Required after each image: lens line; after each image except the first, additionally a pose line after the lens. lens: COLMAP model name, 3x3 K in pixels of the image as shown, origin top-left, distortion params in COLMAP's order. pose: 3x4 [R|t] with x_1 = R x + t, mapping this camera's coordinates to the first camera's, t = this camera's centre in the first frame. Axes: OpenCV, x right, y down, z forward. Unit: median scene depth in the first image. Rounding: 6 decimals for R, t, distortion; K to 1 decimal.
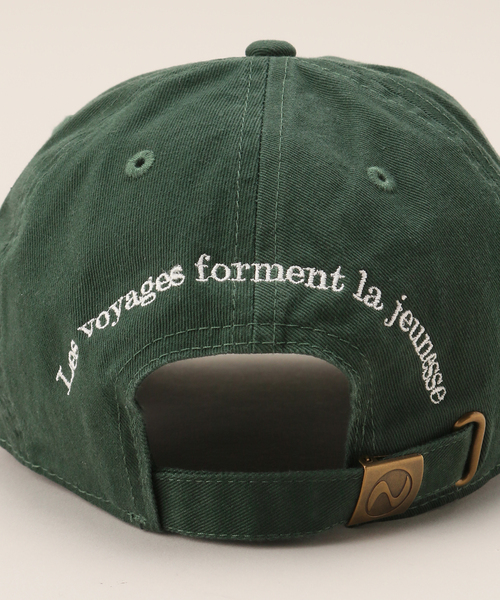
lens RADIAL K [[2007.6, 0, 247.4], [0, 2007.6, 299.9], [0, 0, 1]] dist [-0.725754, 0.000000]
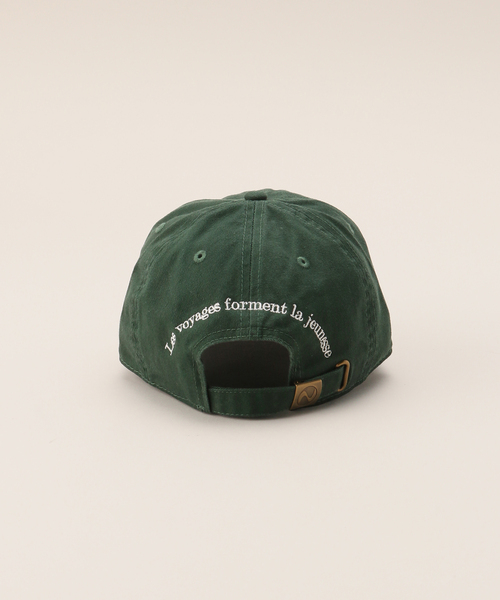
lens RADIAL K [[2007.6, 0, 251.5], [0, 2007.6, 299.9], [0, 0, 1]] dist [-0.725754, 0.000000]
pose [[0.999938, -0.008261, 0.007520, -0.011840], [0.007632, 0.996756, 0.080120, -0.209687], [-0.008158, -0.080057, 0.996757, -1.375778]]
